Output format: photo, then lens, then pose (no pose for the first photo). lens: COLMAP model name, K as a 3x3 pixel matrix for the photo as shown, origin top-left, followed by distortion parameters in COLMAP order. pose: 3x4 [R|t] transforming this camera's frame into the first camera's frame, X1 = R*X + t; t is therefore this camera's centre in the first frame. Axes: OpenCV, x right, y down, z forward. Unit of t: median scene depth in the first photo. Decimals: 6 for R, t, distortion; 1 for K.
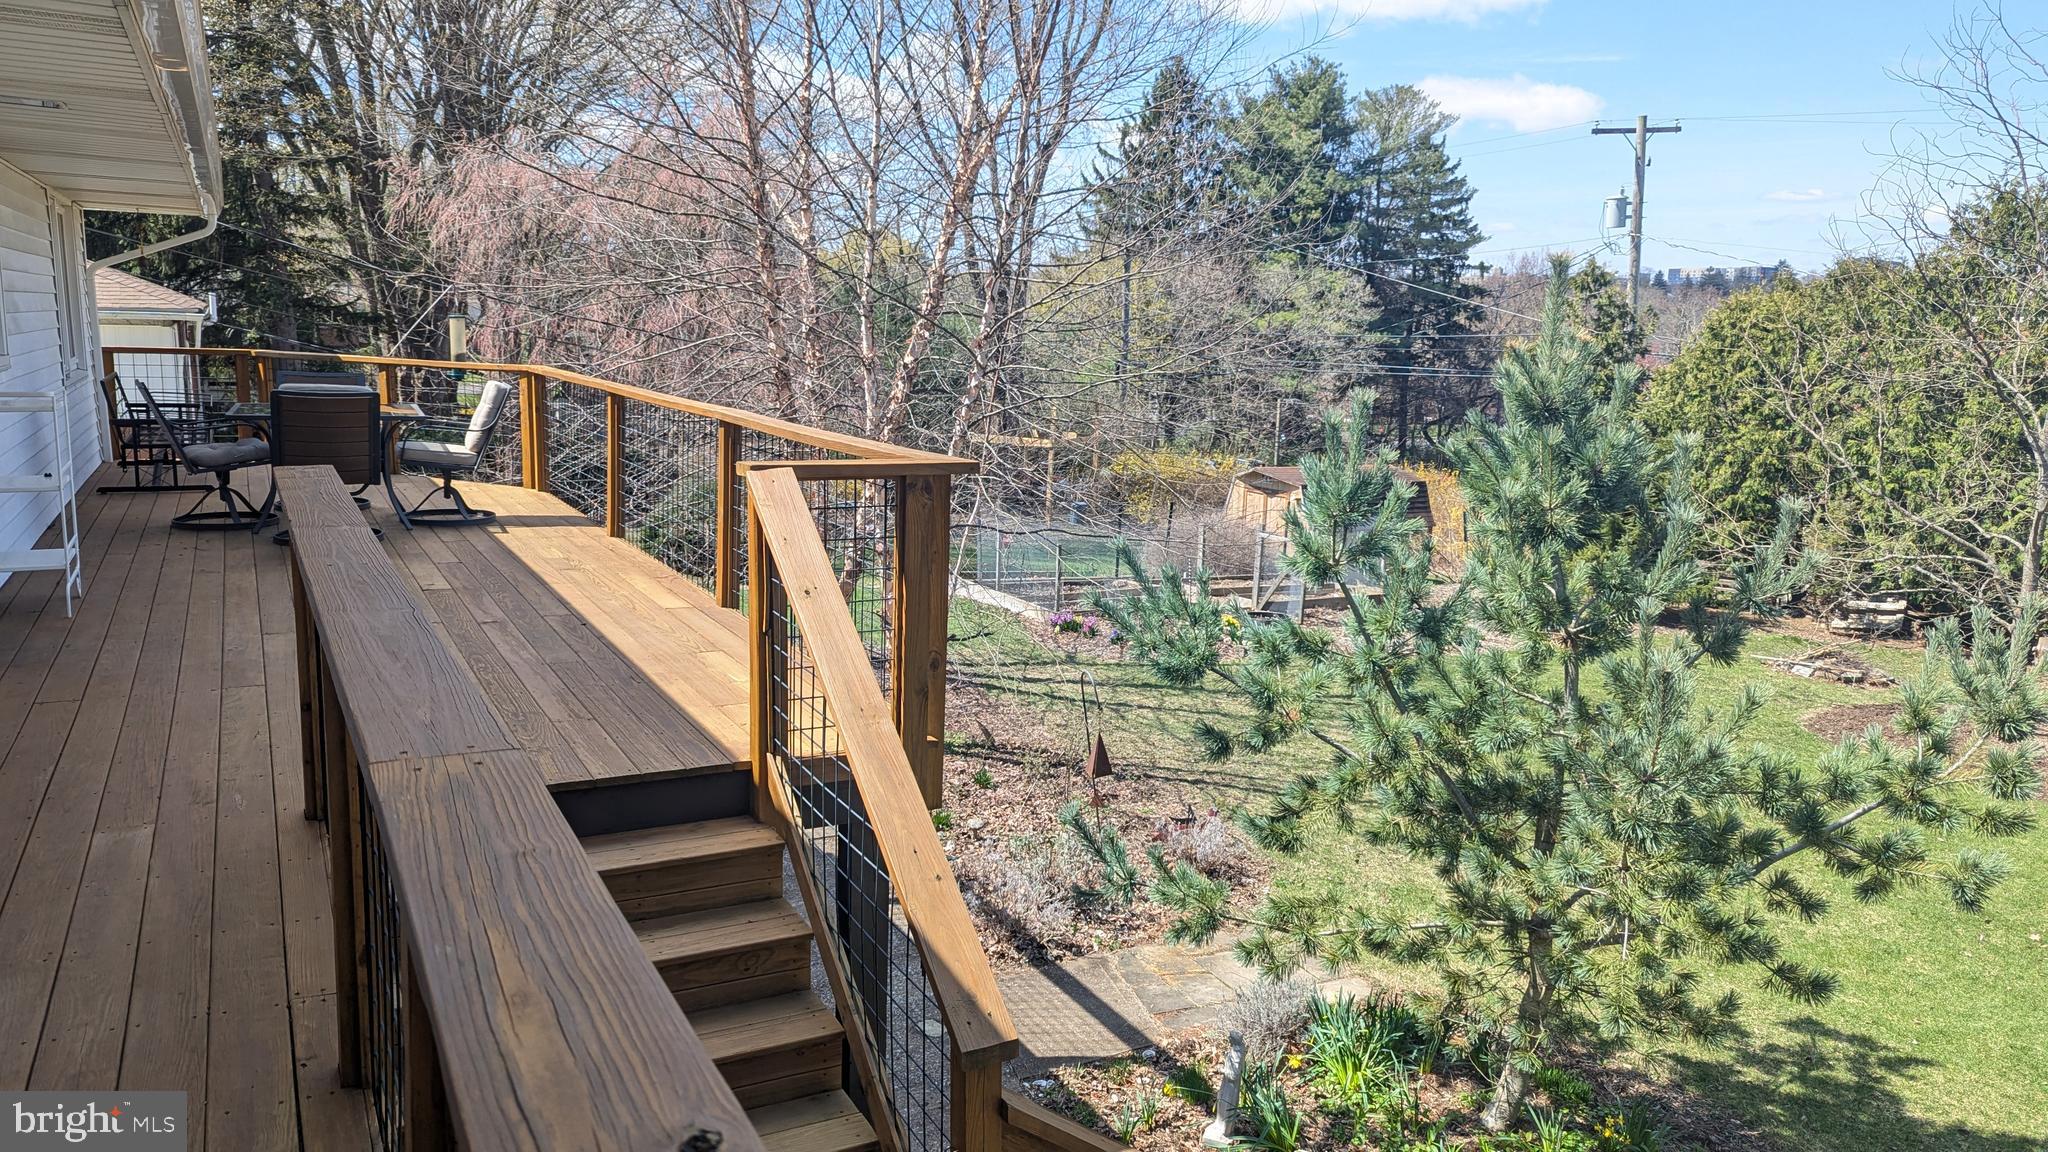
lens RADIAL K [[1444.8, 0, 1014.0], [0, 1444.8, 577.0], [0, 0, 1]] dist [0.056826, -0.061153]
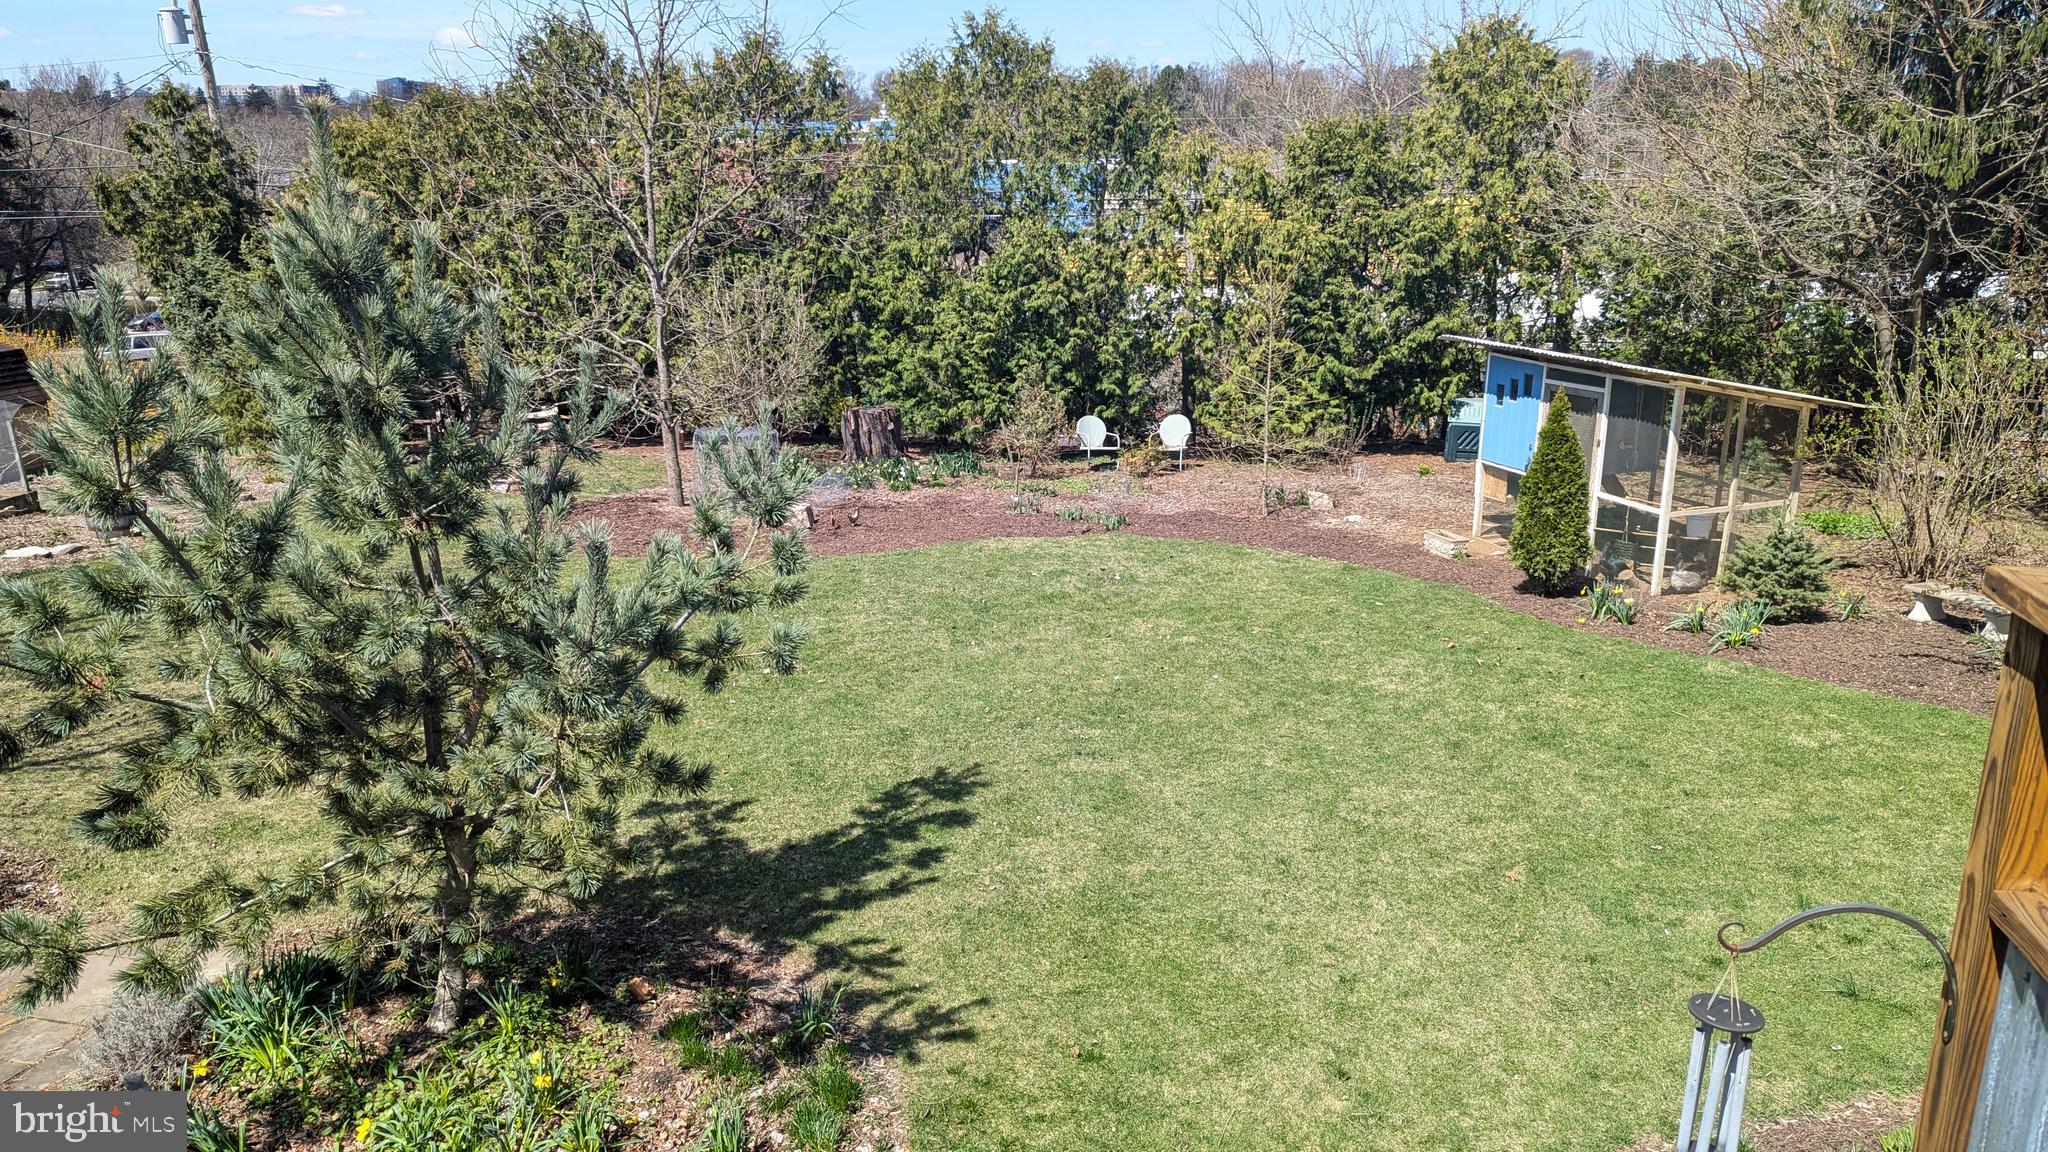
lens RADIAL K [[1444.8, 0, 1014.0], [0, 1444.8, 577.0], [0, 0, 1]] dist [0.056826, -0.061153]
pose [[0.629149, -0.239253, 0.739547, -0.075062], [0.153047, 0.970954, 0.183915, -0.033058], [-0.762068, -0.002524, 0.647492, 0.086631]]
